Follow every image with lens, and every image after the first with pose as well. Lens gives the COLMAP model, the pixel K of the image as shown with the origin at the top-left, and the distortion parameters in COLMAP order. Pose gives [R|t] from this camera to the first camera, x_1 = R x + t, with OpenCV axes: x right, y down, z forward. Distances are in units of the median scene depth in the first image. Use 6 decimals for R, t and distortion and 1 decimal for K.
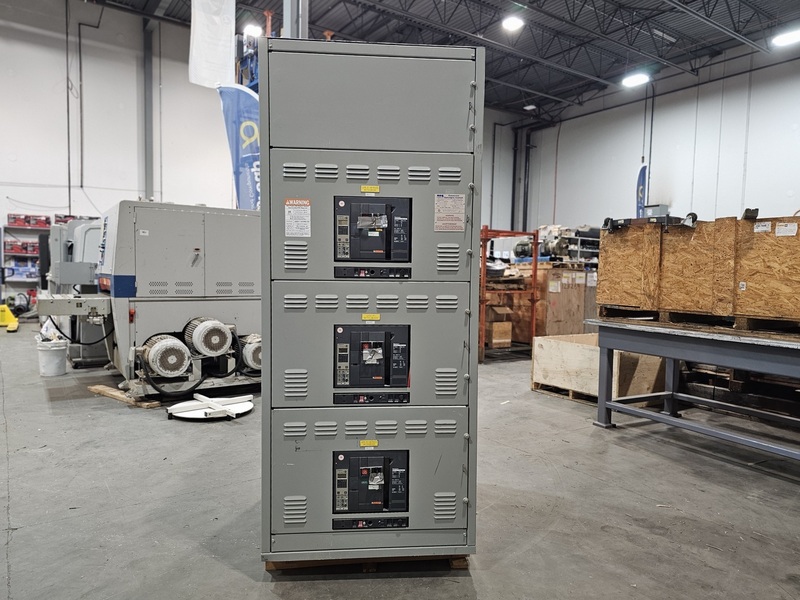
lens RADIAL K [[578.5, 0, 398.7], [0, 578.5, 301.2], [0, 0, 1]] dist [0.026141, -0.005057]
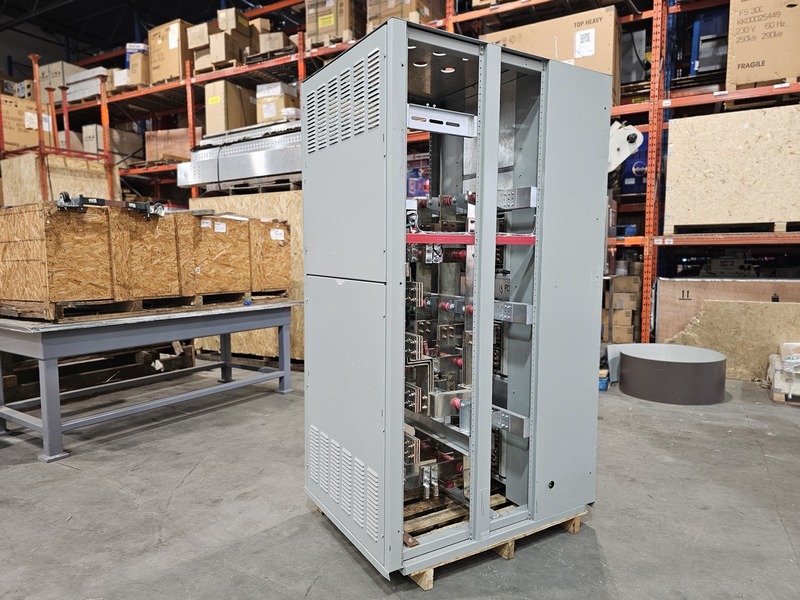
lens RADIAL K [[528.3, 0, 399.5], [0, 528.3, 306.9], [0, 0, 1]] dist [-0.003523, -0.000241]
pose [[-0.472521, -0.090666, 0.876643, -0.543267], [0.045437, 0.990865, 0.126971, -0.065130], [-0.880147, 0.099829, -0.464085, 1.041974]]
